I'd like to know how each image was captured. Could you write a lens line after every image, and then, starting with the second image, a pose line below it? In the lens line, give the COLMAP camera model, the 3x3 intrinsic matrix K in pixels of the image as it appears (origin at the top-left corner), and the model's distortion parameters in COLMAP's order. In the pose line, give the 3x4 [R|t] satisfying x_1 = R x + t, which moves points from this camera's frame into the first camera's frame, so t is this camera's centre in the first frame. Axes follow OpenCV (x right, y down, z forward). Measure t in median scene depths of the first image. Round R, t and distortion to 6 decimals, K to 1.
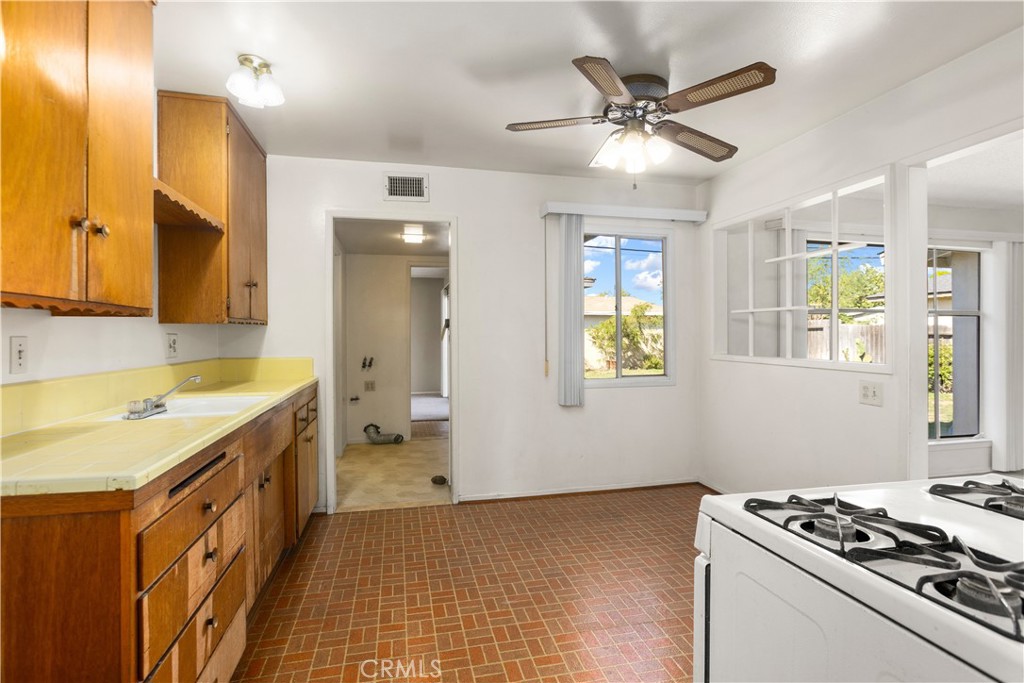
lens RADIAL K [[493.5, 0, 512.0], [0, 493.5, 341.5], [0, 0, 1]] dist [-0.077326, 0.000088]
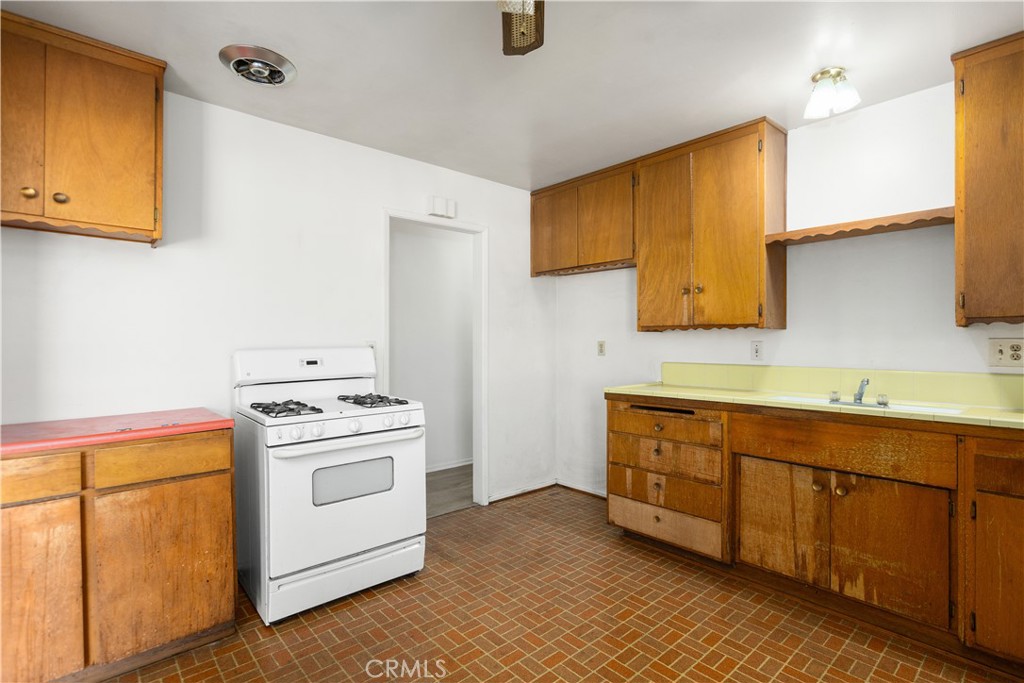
lens RADIAL K [[493.5, 0, 512.0], [0, 493.5, 341.5], [0, 0, 1]] dist [-0.077326, 0.000088]
pose [[-0.887386, 0.004915, -0.461001, 0.652888], [-0.003700, 0.999835, 0.017782, -0.035426], [0.461012, 0.017485, -0.887222, 1.932199]]
